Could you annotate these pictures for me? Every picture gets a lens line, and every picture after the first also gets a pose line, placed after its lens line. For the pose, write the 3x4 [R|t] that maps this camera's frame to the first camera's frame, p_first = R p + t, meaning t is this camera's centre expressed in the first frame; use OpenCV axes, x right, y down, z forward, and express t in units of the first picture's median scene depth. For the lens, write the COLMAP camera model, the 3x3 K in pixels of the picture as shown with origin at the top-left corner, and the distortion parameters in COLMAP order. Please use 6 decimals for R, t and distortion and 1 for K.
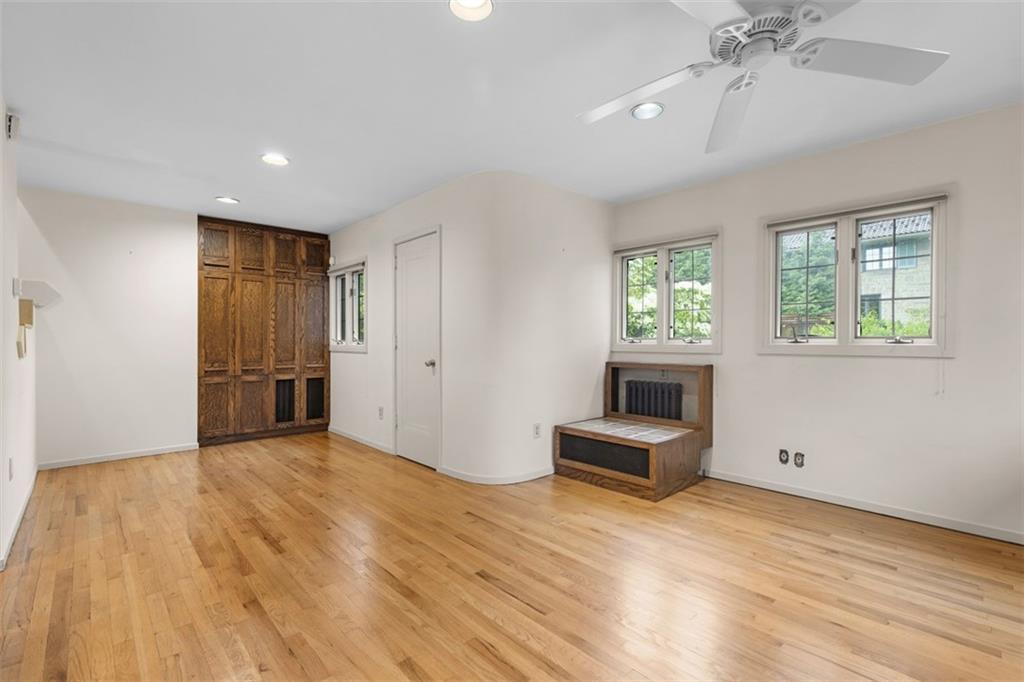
lens RADIAL K [[465.8, 0, 509.9], [0, 465.8, 340.6], [0, 0, 1]] dist [0.013601, -0.002227]
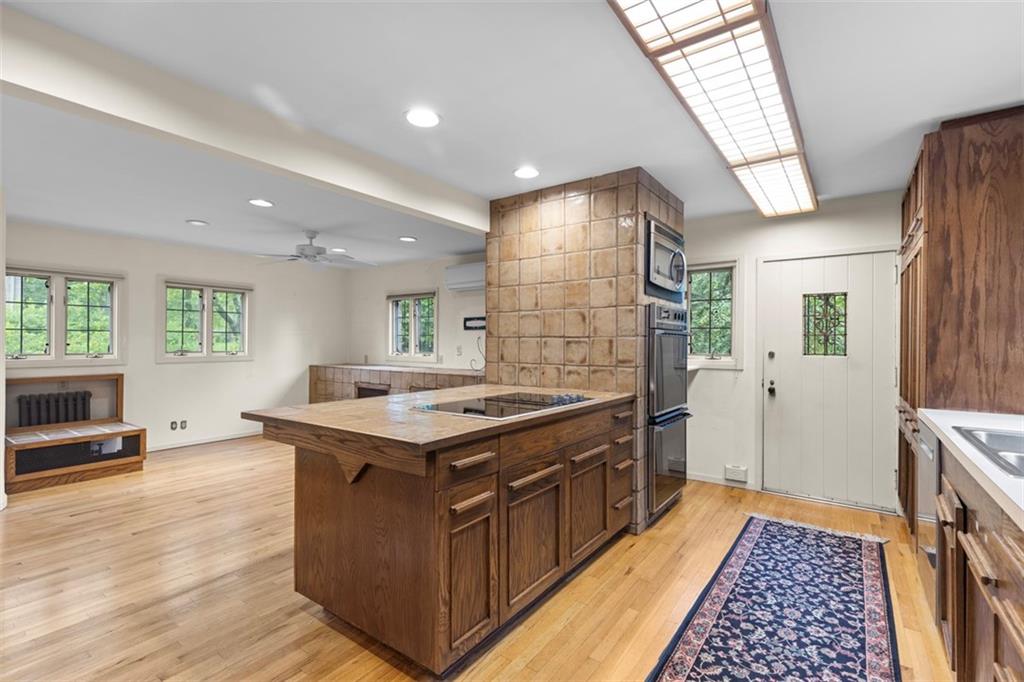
lens RADIAL K [[465.8, 0, 517.8], [0, 465.8, 341.3], [0, 0, 1]] dist [0.013601, -0.002227]
pose [[-0.196854, 0.001874, 0.980431, -0.970773], [-0.000437, 0.999998, -0.002000, -0.033310], [-0.980433, -0.000822, -0.196853, 0.116458]]
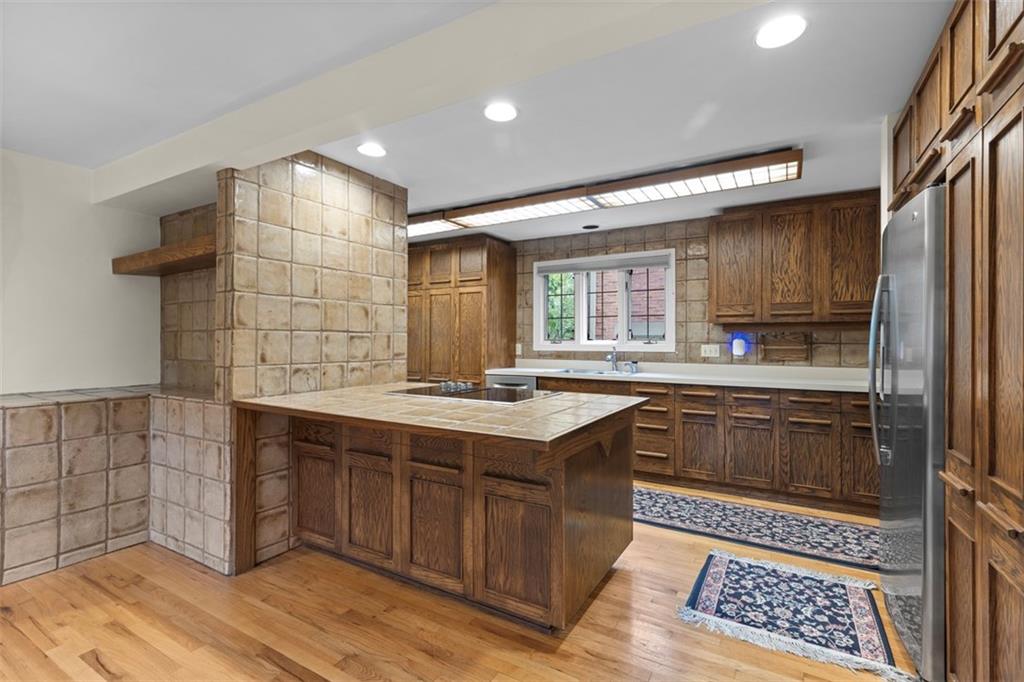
lens RADIAL K [[465.8, 0, 513.6], [0, 465.8, 339.5], [0, 0, 1]] dist [0.013601, -0.002227]
pose [[-0.957648, -0.003040, -0.287925, -0.275463], [-0.003078, 0.999995, -0.000321, -0.030501], [0.287924, 0.000579, -0.957653, 0.639018]]
